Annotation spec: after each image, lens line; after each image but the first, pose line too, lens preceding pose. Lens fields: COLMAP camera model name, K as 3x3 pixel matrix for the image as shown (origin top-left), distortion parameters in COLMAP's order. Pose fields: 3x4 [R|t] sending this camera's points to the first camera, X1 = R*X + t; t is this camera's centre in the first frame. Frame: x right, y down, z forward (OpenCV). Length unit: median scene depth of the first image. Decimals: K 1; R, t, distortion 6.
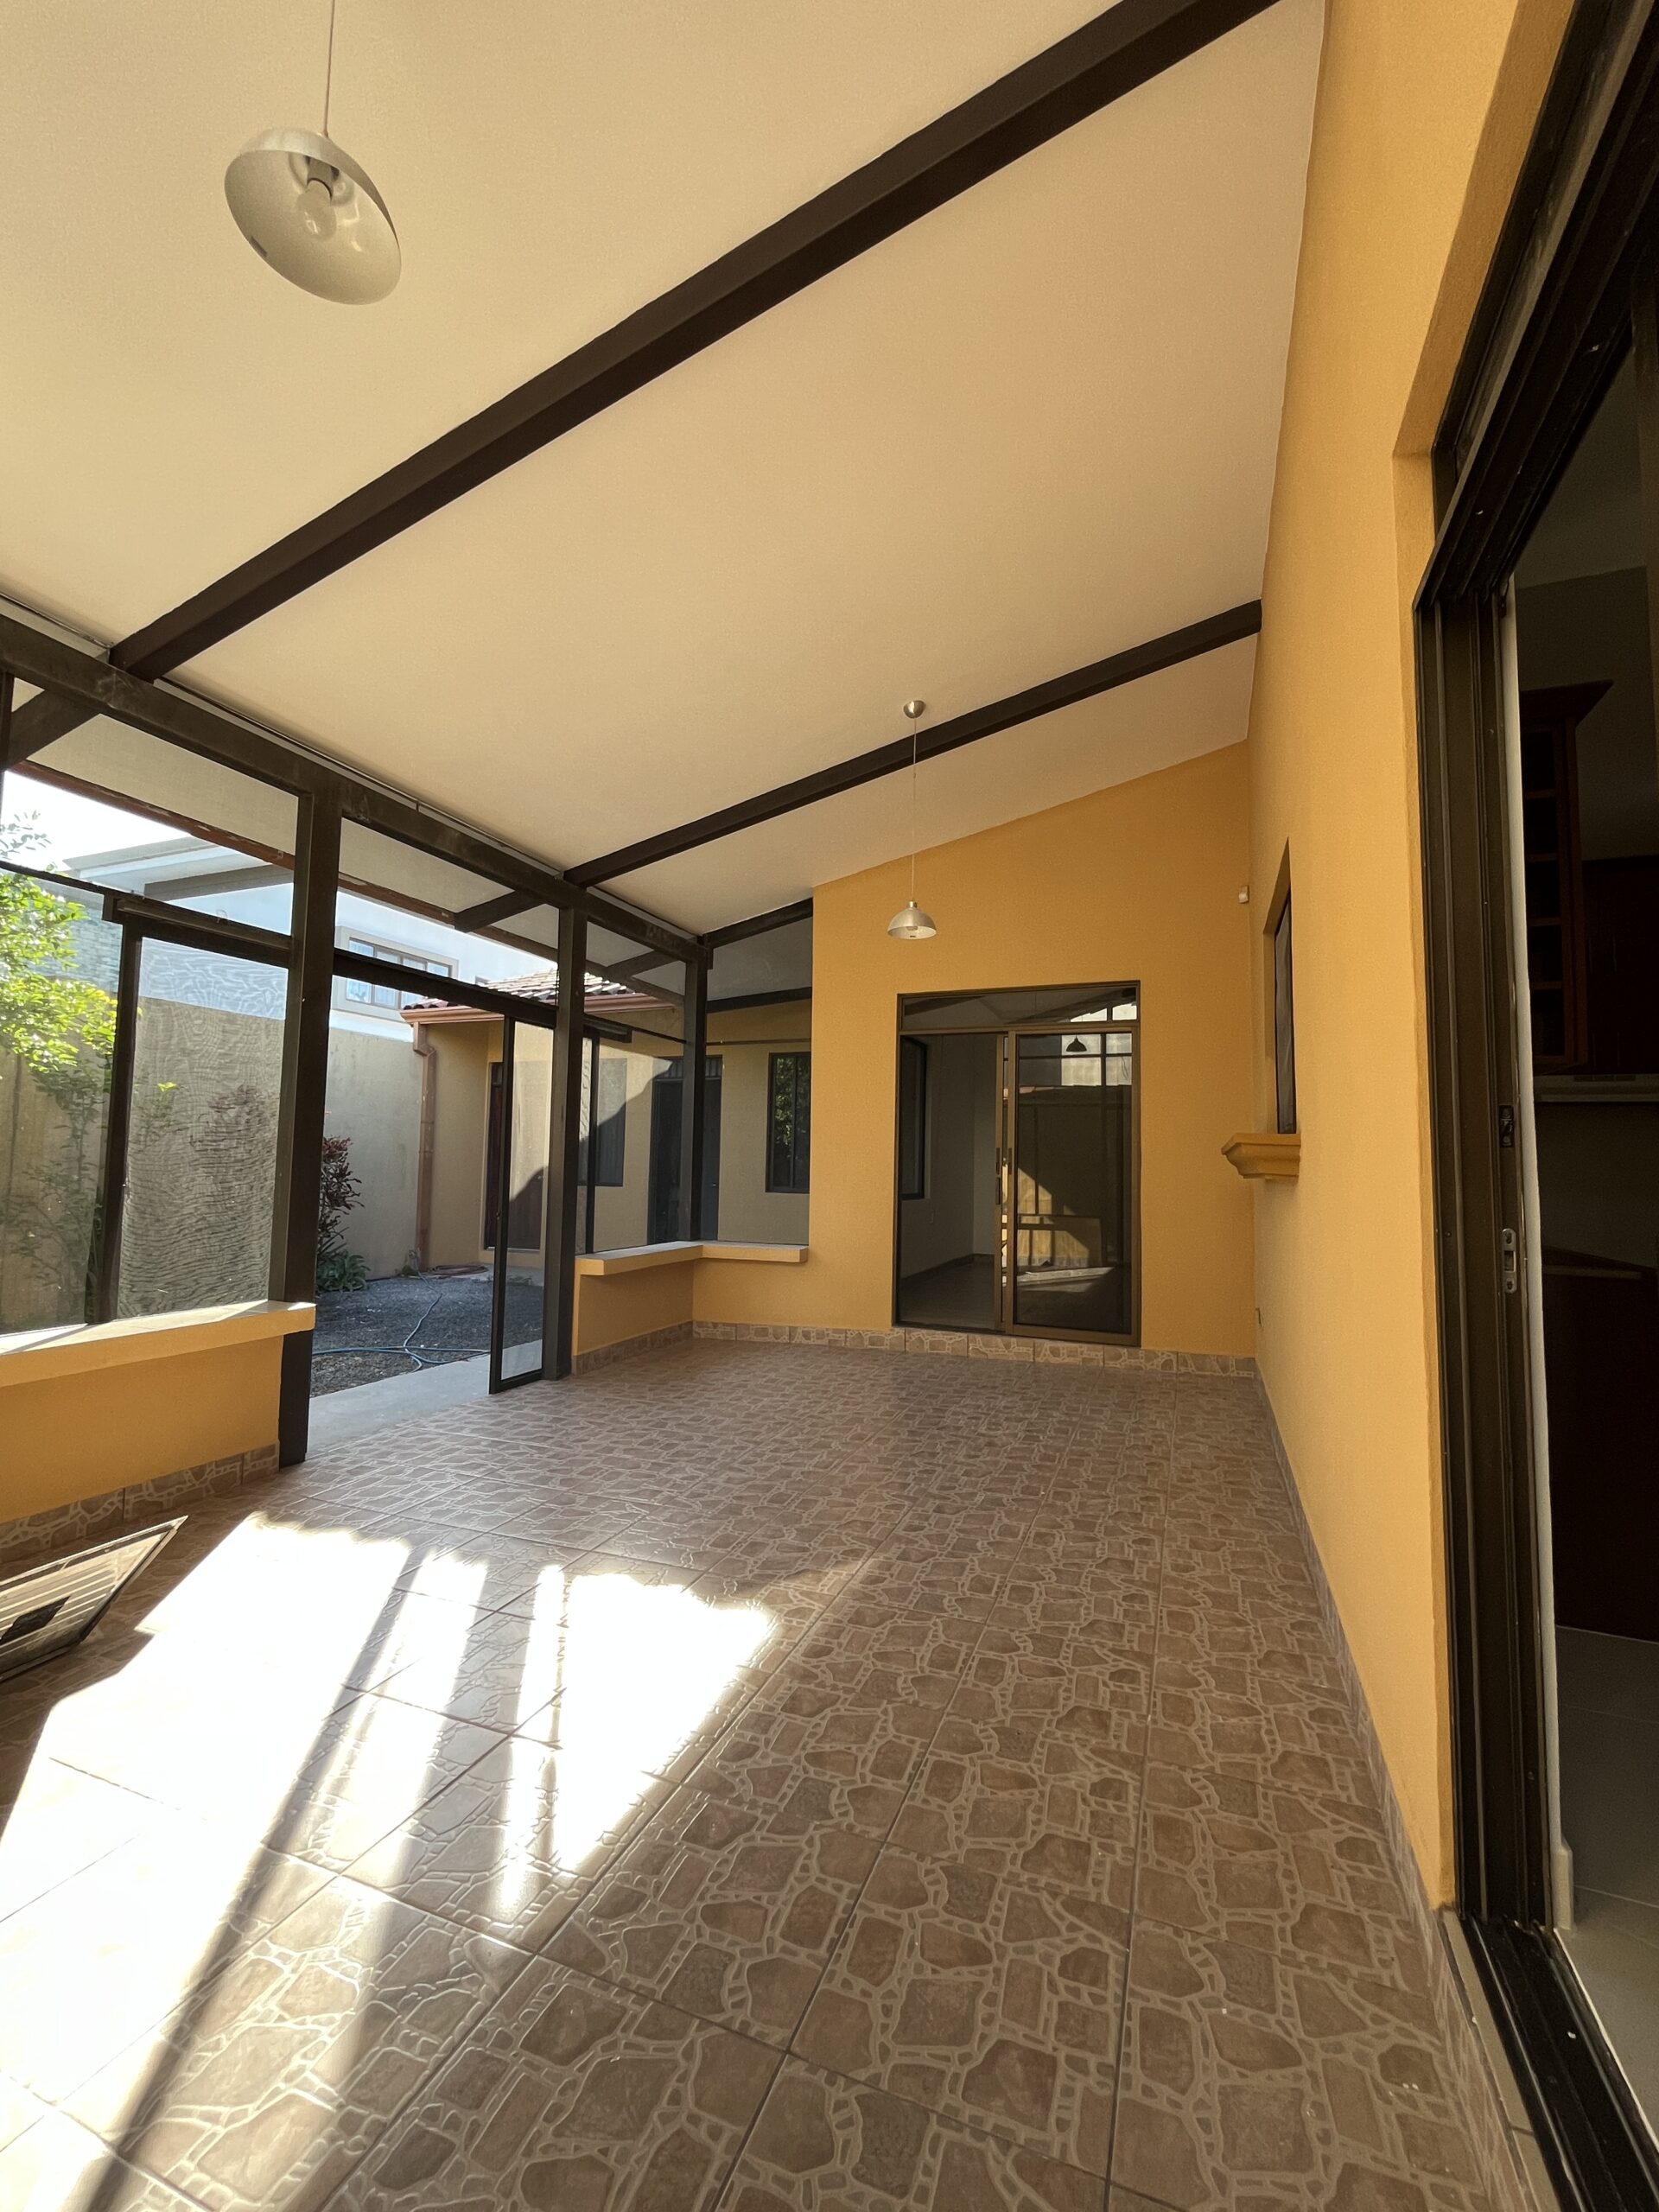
lens RADIAL K [[904.1, 0, 829.5], [0, 904.1, 1106.0], [0, 0, 1]] dist [-0.000750, 0.000028]
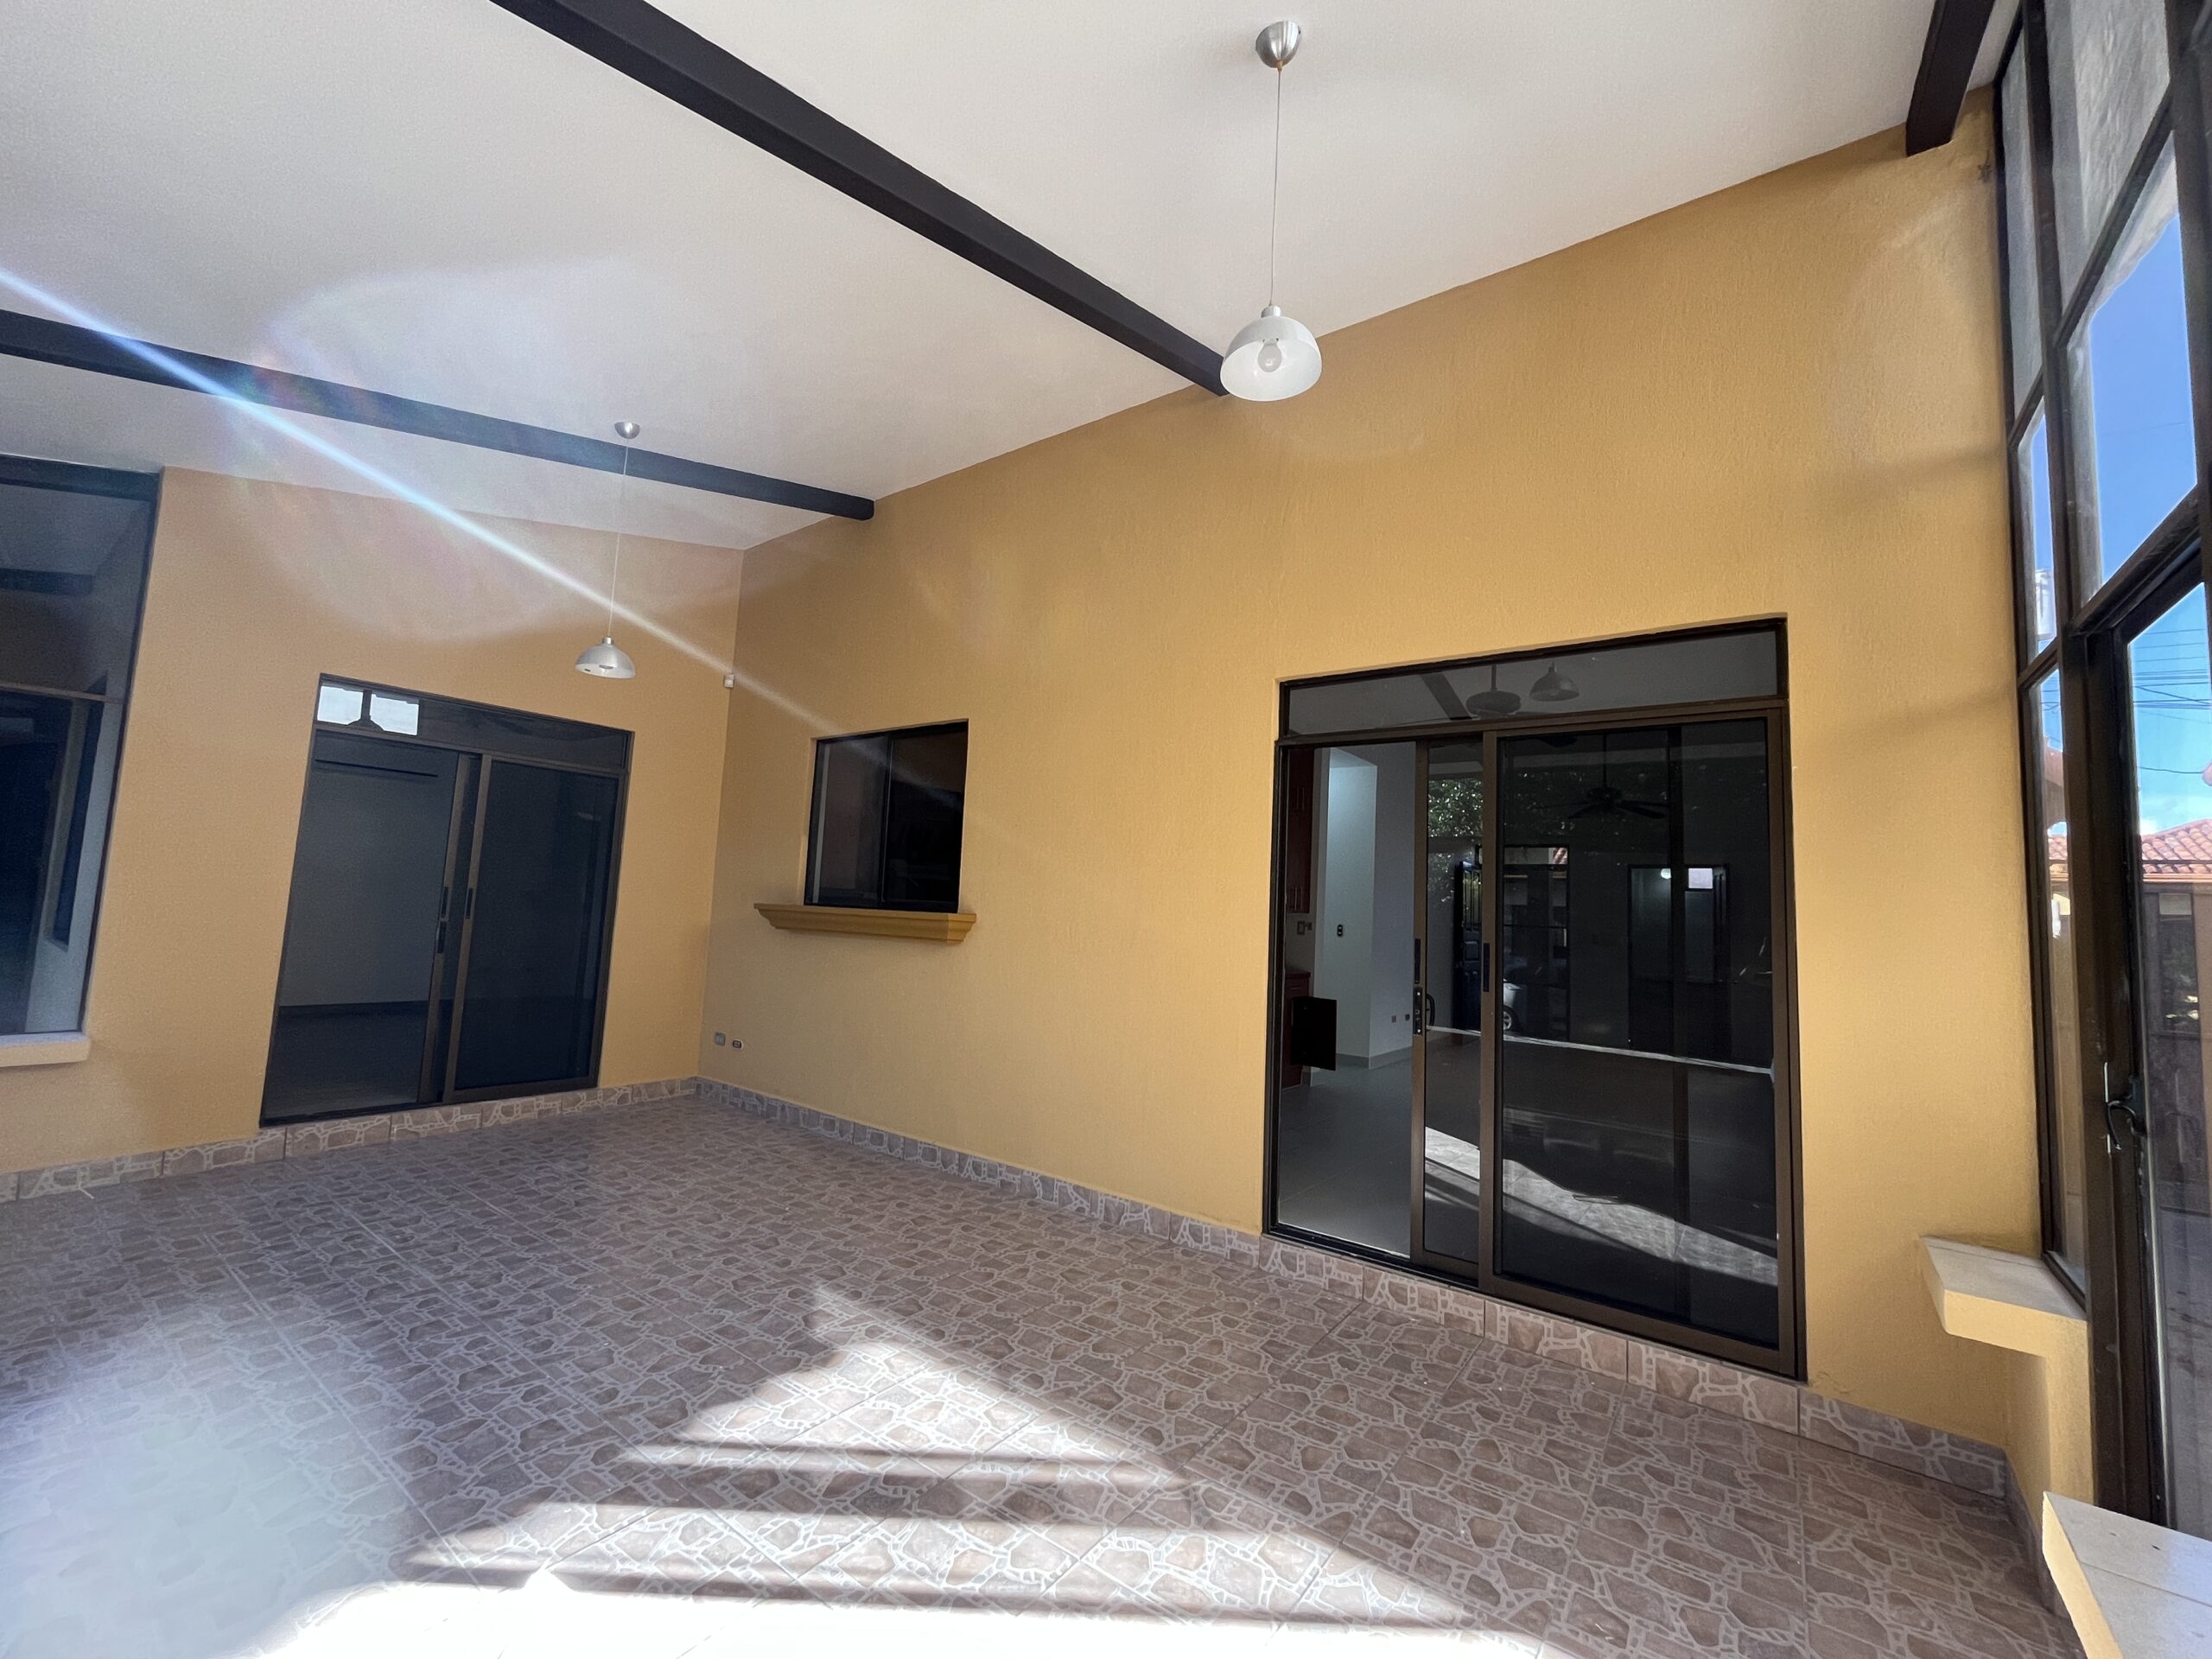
lens RADIAL K [[904.1, 0, 1106.0], [0, 904.1, 829.5], [0, 0, 1]] dist [-0.000750, 0.000028]
pose [[0.250388, 0.083893, 0.964504, -0.973748], [-0.108655, 0.992380, -0.058111, -0.048667], [-0.962029, -0.090248, 0.257595, 0.387617]]
